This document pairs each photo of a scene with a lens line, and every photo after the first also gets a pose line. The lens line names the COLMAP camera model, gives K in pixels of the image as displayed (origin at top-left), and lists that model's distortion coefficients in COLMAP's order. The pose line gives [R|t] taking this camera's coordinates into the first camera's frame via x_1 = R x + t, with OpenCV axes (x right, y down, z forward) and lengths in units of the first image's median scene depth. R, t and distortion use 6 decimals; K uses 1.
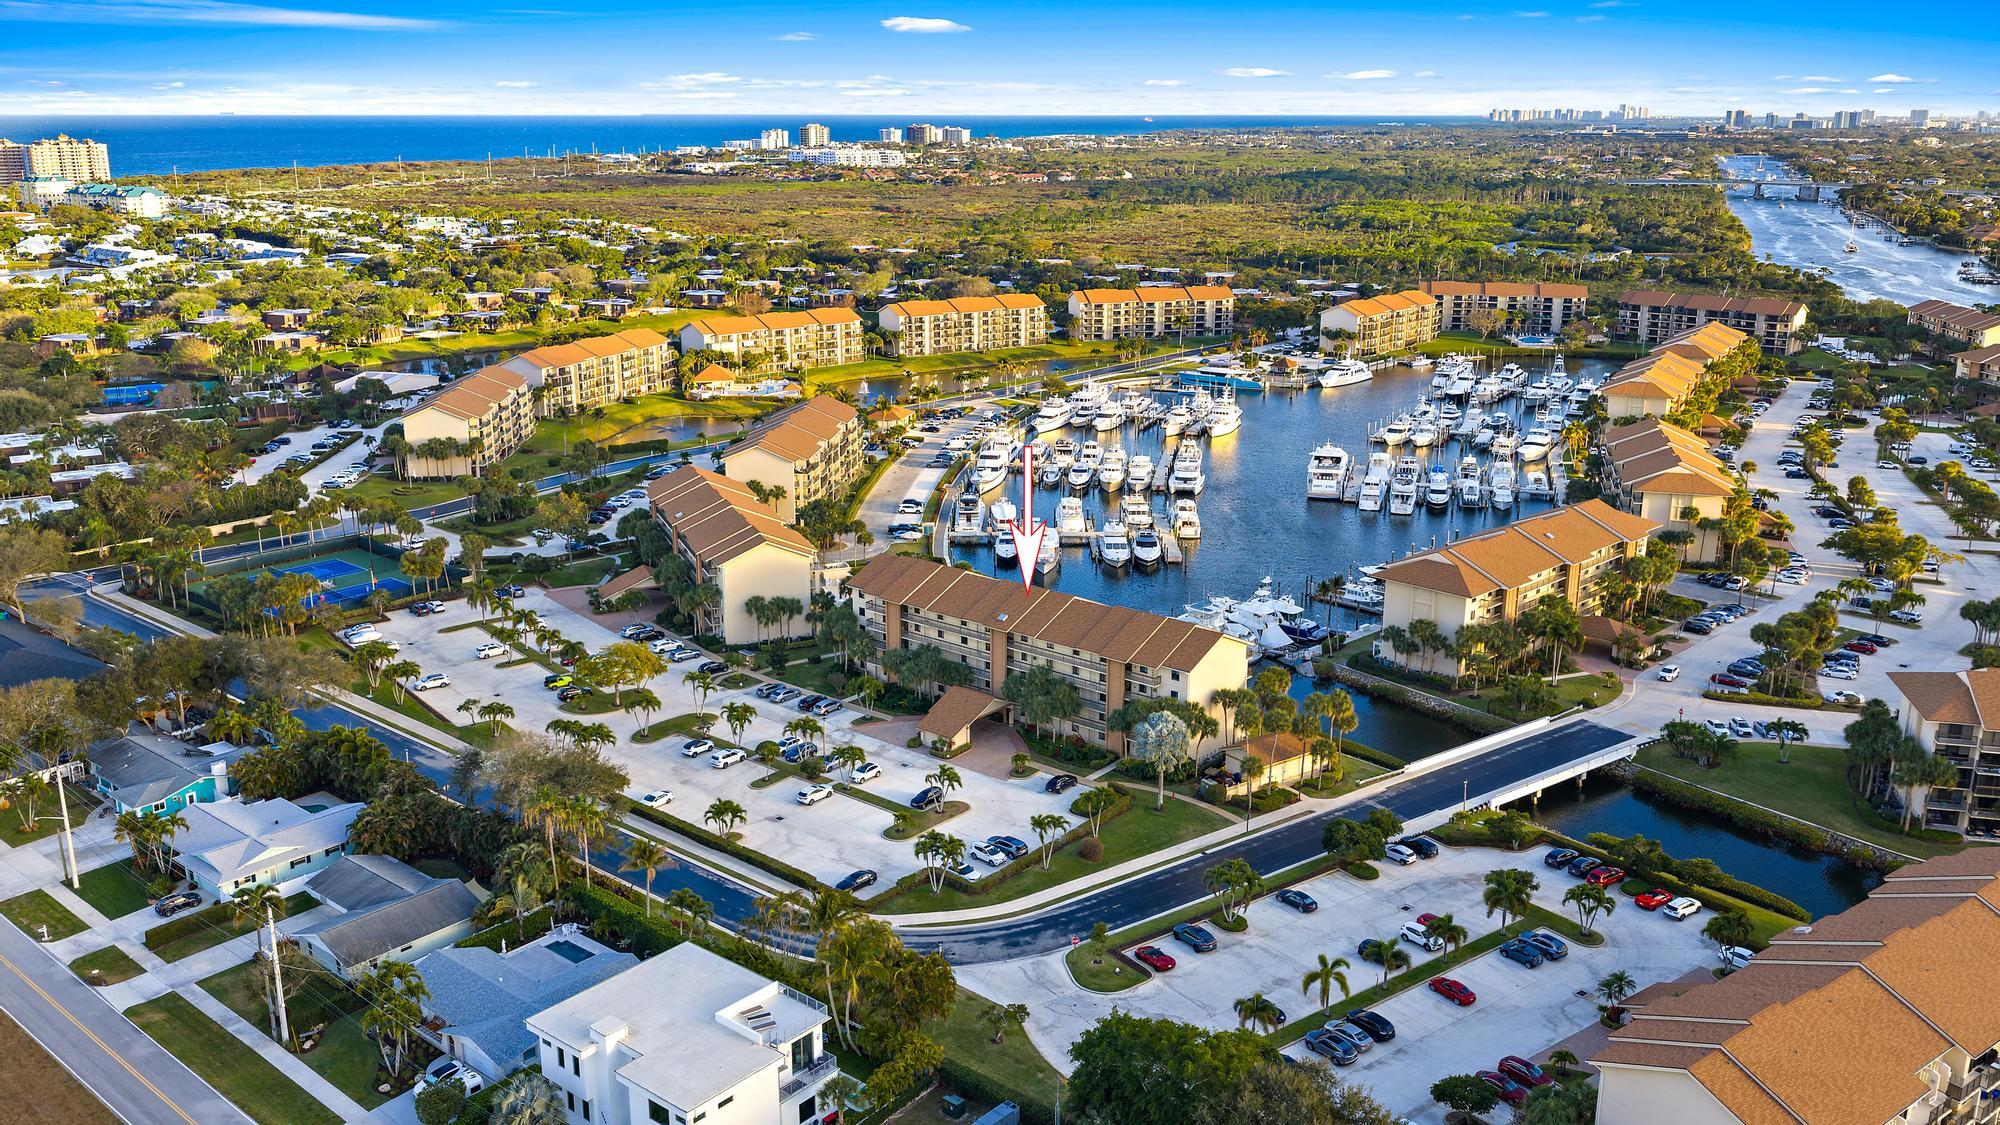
lens RADIAL K [[1625.2, 0, 1000.0], [0, 1625.2, 562.5], [0, 0, 1]] dist [0.038986, -0.055559]
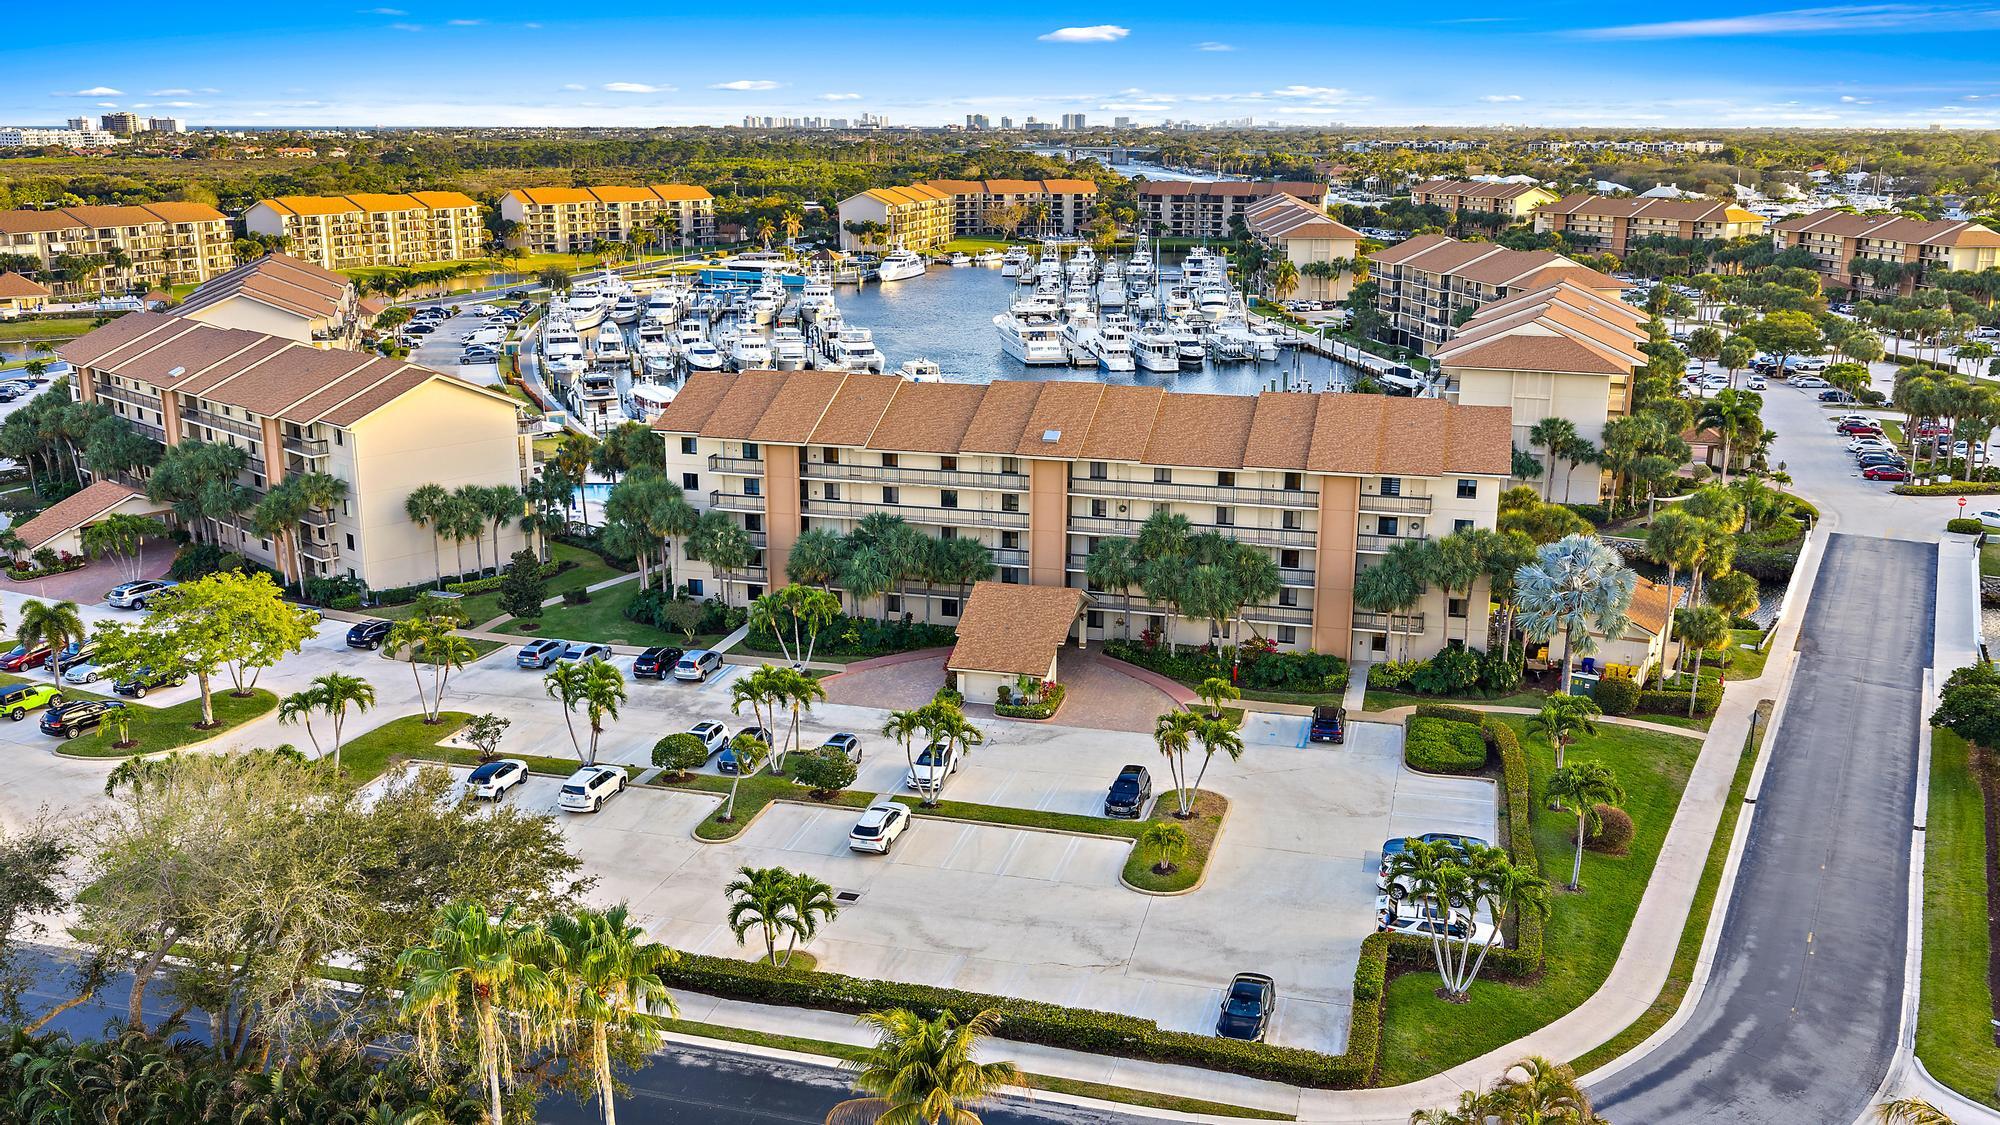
lens RADIAL K [[1683.0, 0, 1000.0], [0, 1683.0, 562.5], [0, 0, 1]] dist [0.040288, -0.067884]
pose [[0.909994, -0.104969, 0.401115, -0.088616], [0.109813, 0.993892, 0.010966, 0.025364], [-0.399816, 0.034069, 0.915962, 0.203936]]
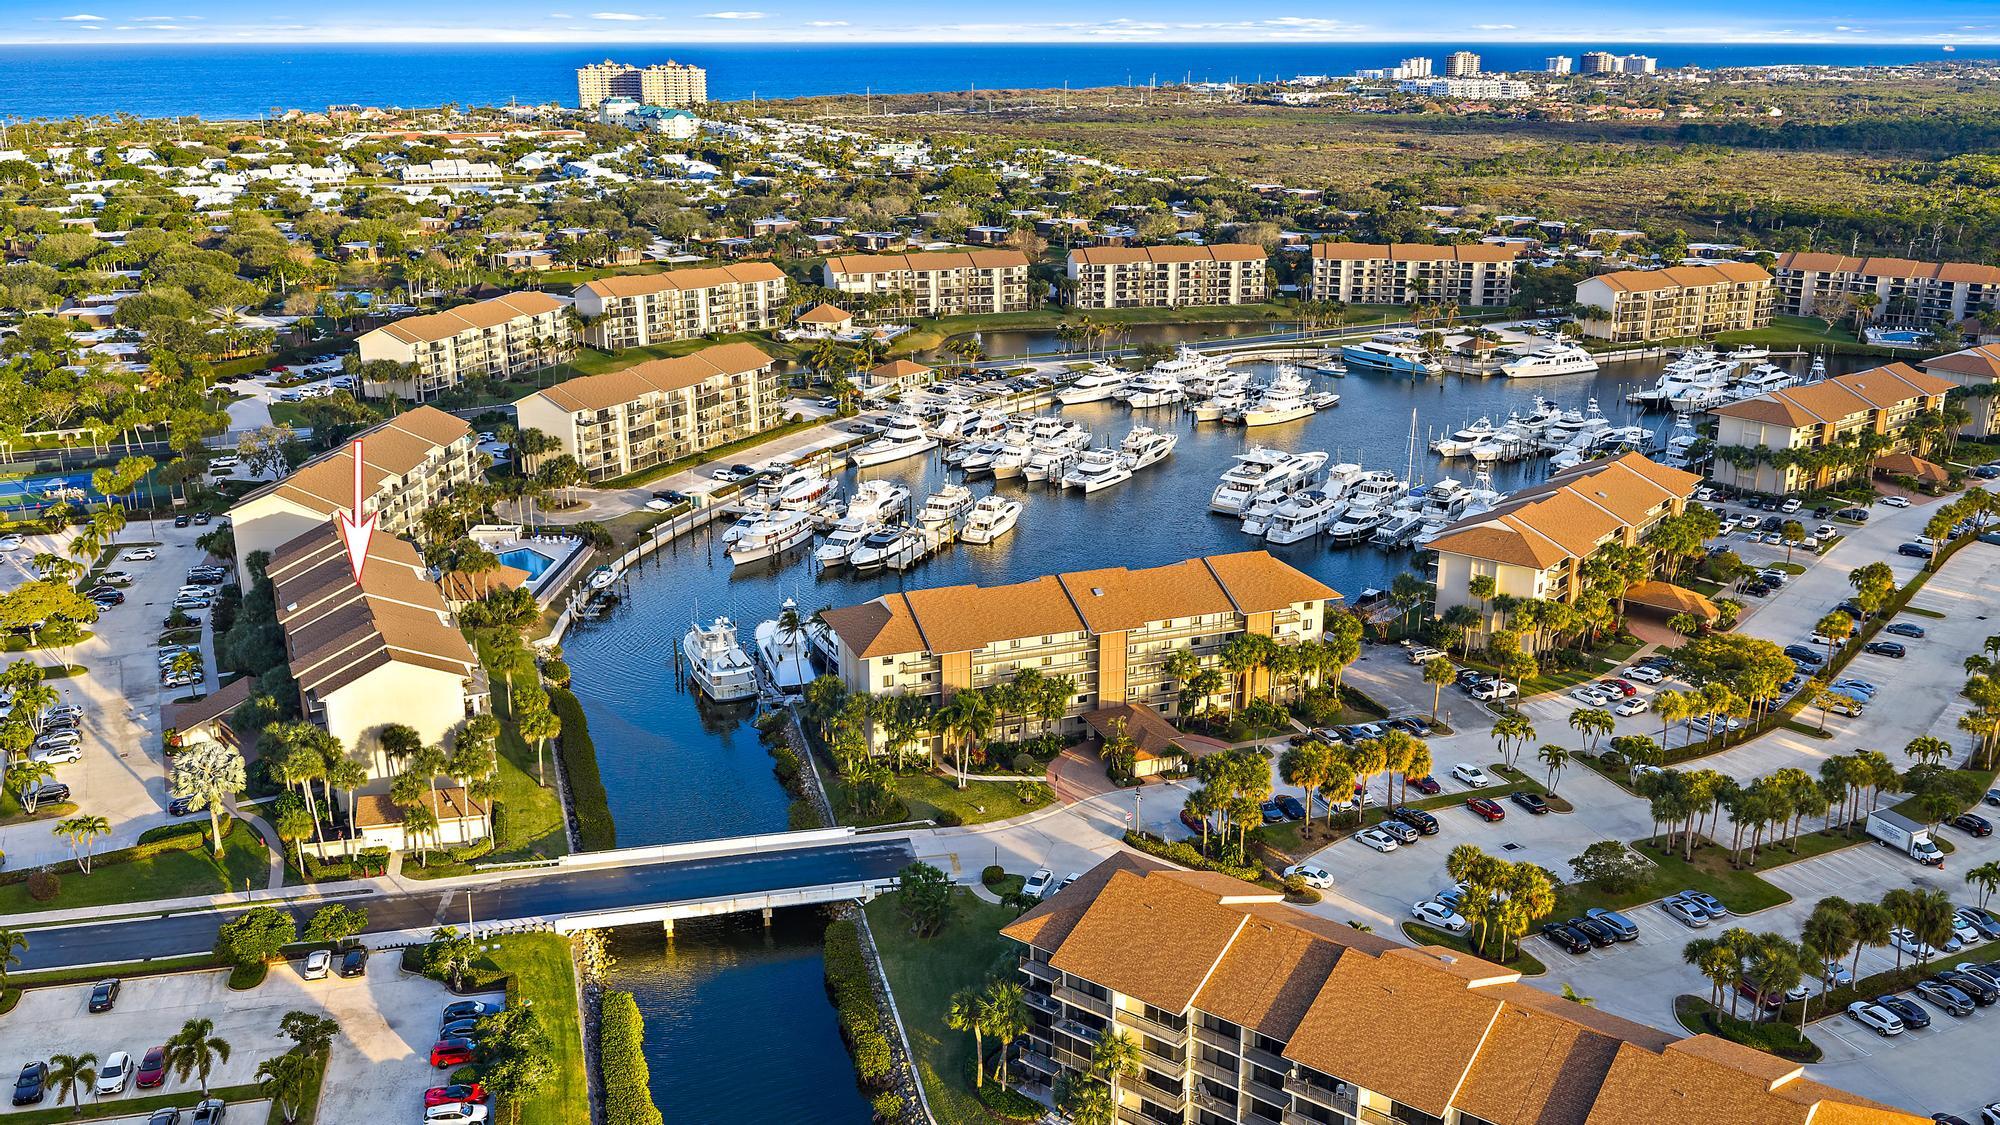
lens RADIAL K [[1683.0, 0, 1000.0], [0, 1683.0, 562.5], [0, 0, 1]] dist [0.040288, -0.067884]
pose [[0.920302, 0.116127, -0.373576, 0.266819], [-0.104710, 0.993205, 0.050787, -0.029459], [0.376935, -0.007623, 0.926208, 0.116887]]
